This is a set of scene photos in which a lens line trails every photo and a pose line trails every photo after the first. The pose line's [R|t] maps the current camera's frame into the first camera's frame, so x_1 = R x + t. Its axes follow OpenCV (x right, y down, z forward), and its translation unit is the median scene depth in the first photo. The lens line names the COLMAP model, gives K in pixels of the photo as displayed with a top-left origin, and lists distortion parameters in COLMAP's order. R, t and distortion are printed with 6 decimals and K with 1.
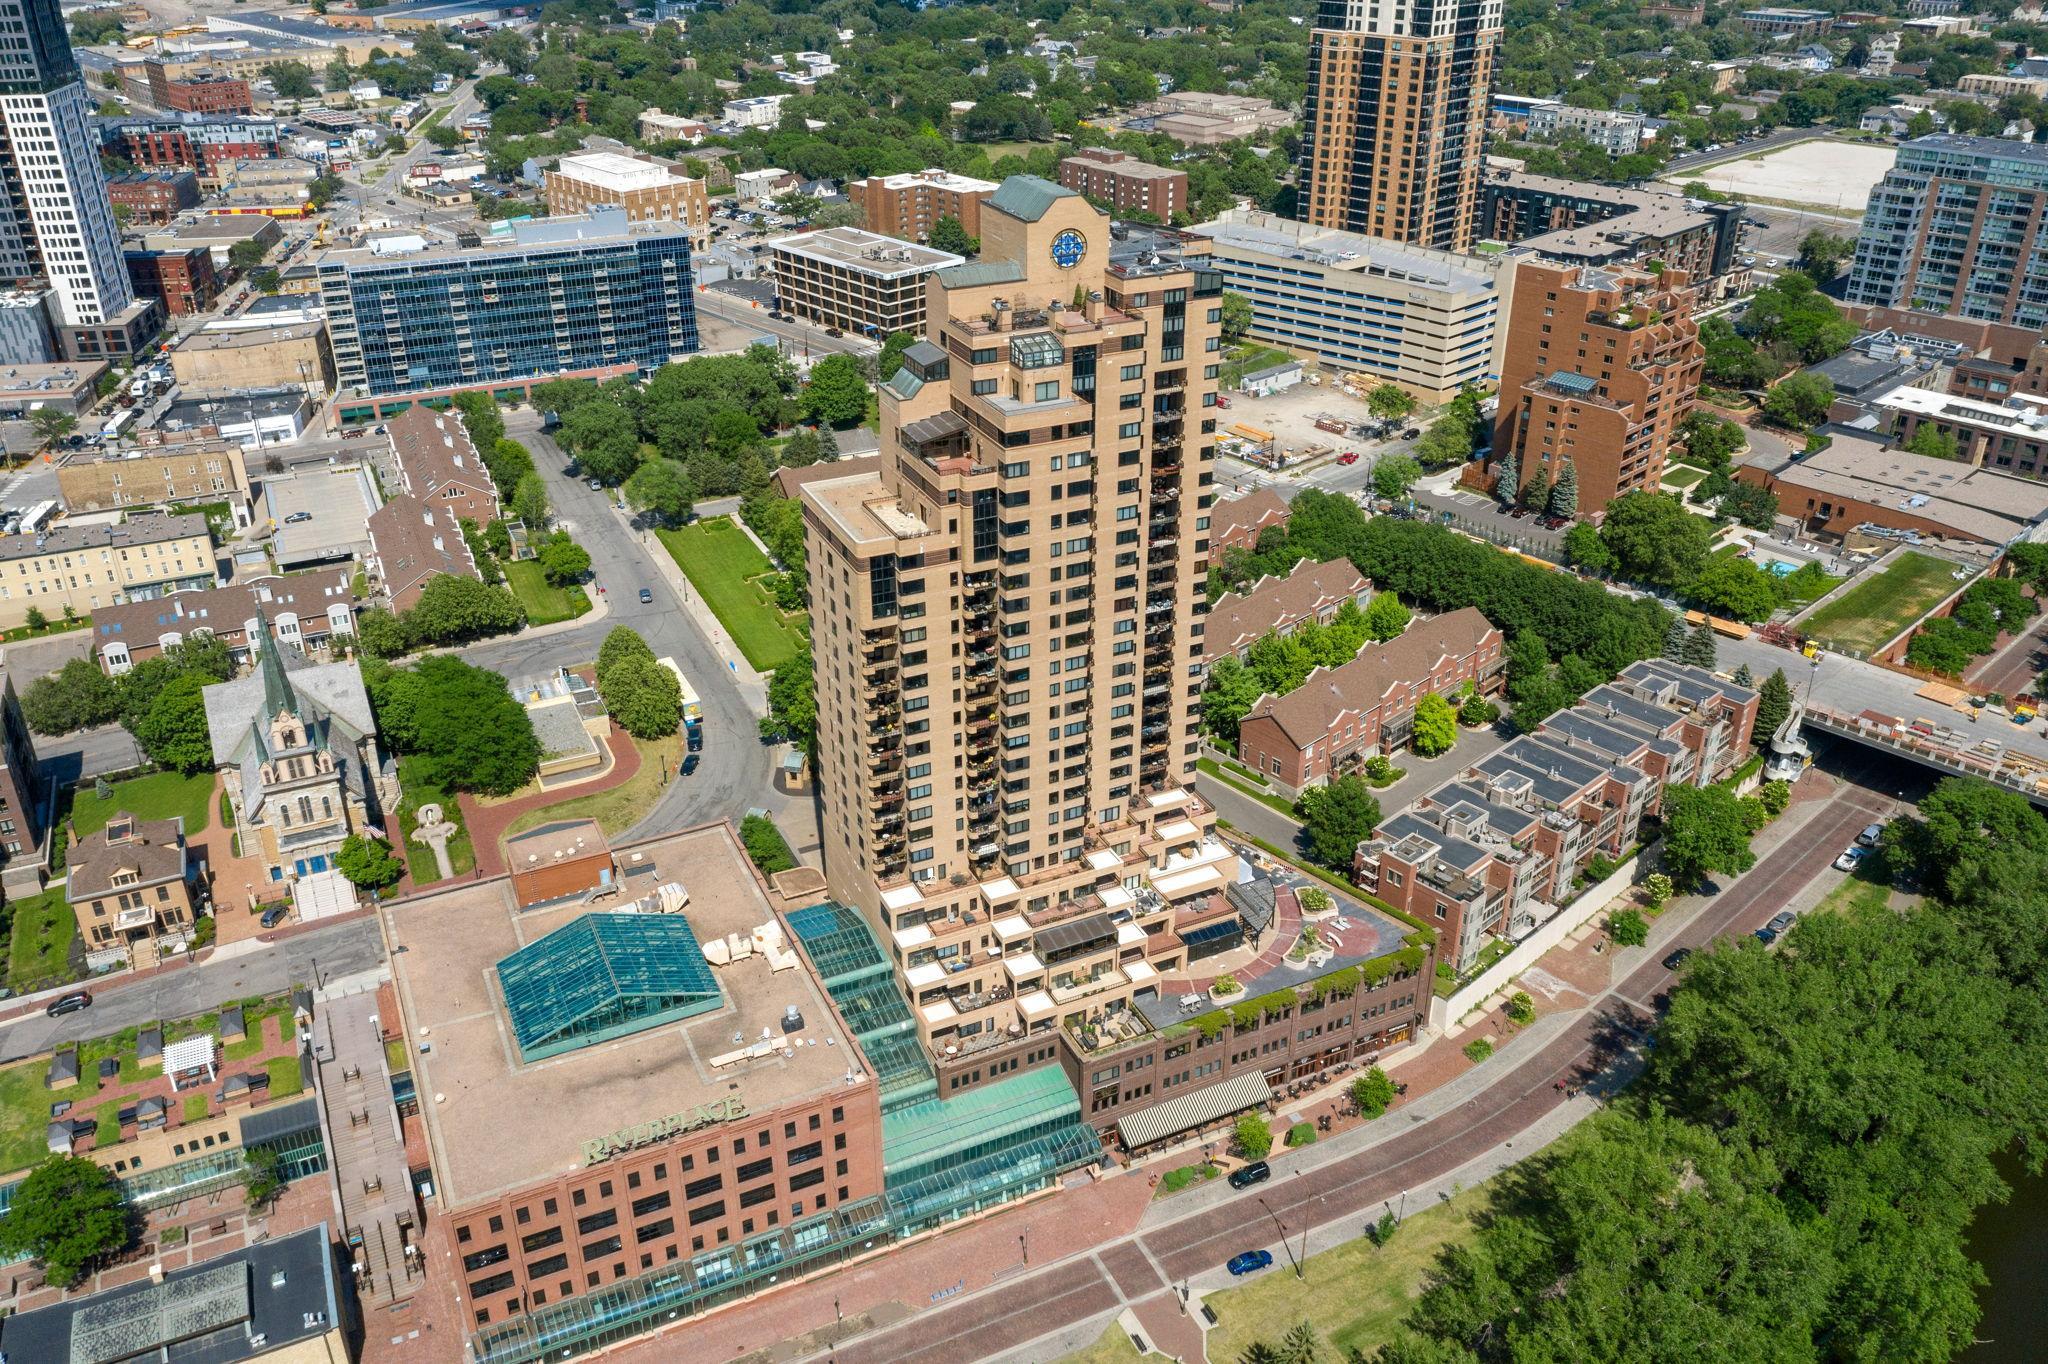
lens RADIAL K [[1628.4, 0, 1047.6], [0, 1628.4, 674.2], [0, 0, 1]] dist [0.006361, 0.001531]
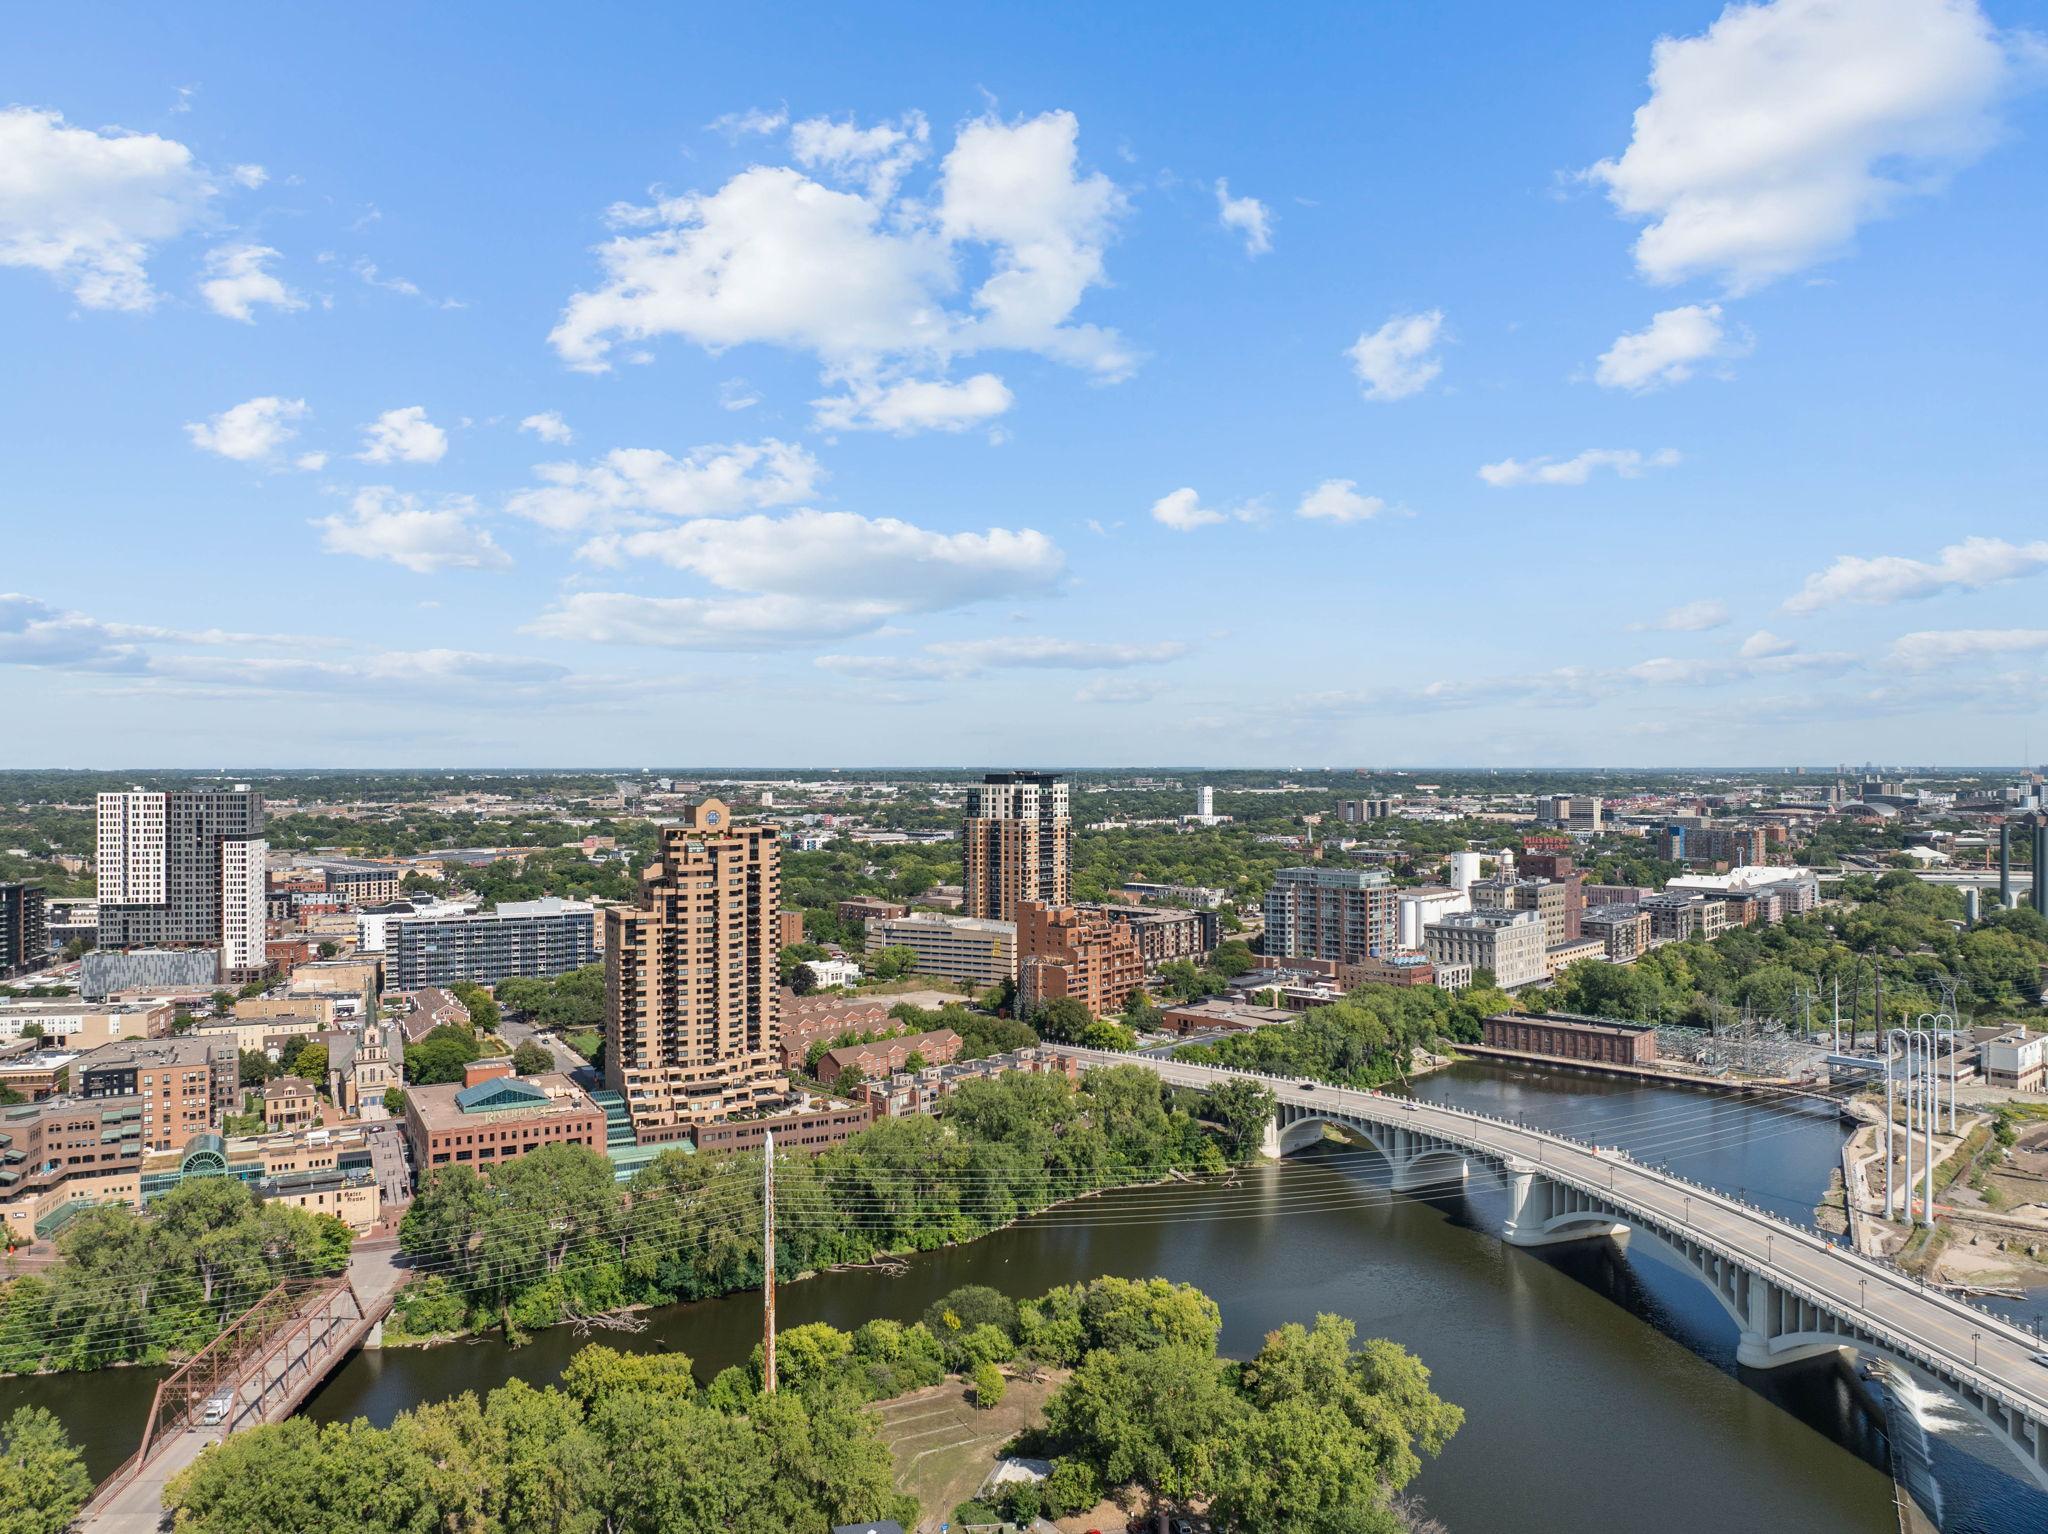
lens RADIAL K [[1499.2, 0, 1024.0], [0, 1499.2, 767.0], [0, 0, 1]] dist [-0.005010, -0.002215]
pose [[0.999268, -0.001522, 0.038229, 0.428844], [0.019045, 0.886409, -0.462512, 0.816334], [-0.033182, 0.462901, 0.885789, -1.247238]]
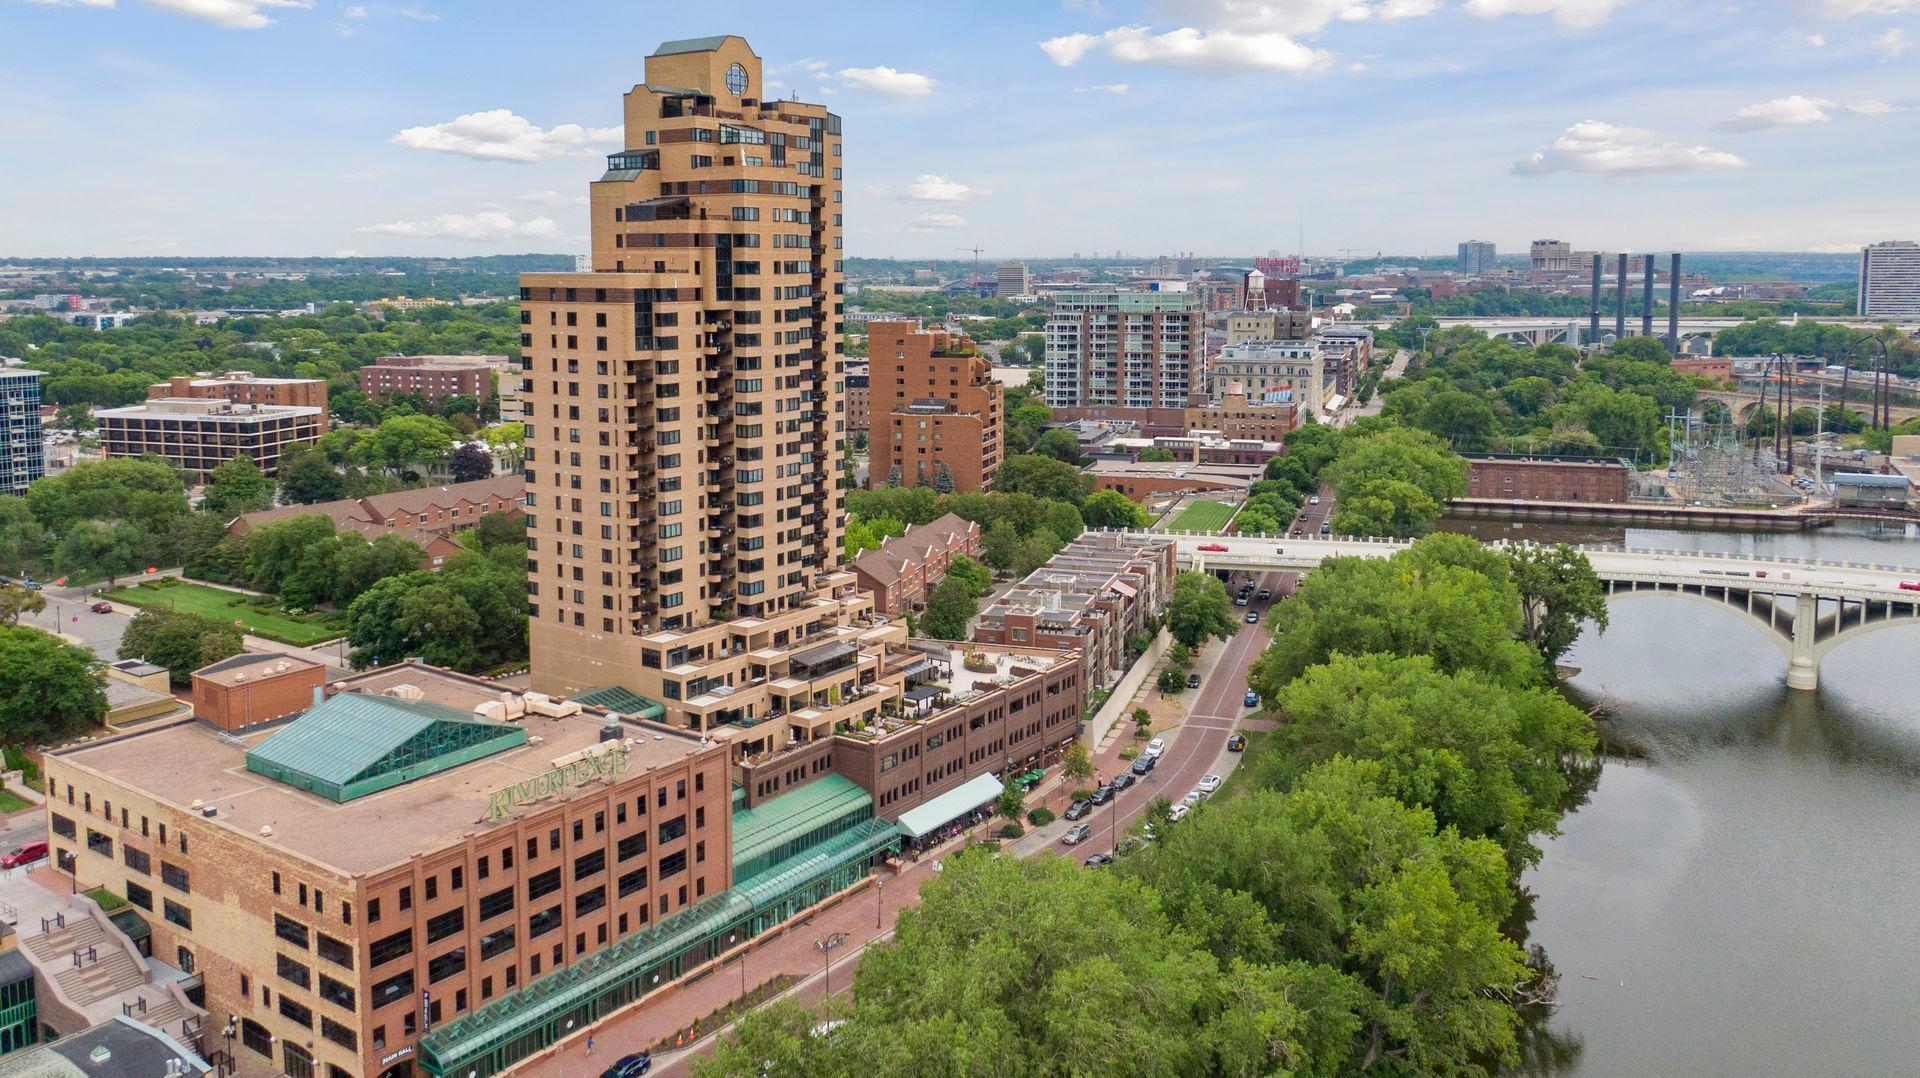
lens RADIAL K [[1504.8, 0, 961.1], [0, 1504.8, 396.5], [0, 0, 1]] dist [0.005758, -0.001216]
pose [[0.877180, -0.046746, 0.477881, -0.393147], [0.224561, 0.919639, -0.322237, 0.364238], [-0.424414, 0.389973, 0.817186, 0.086969]]
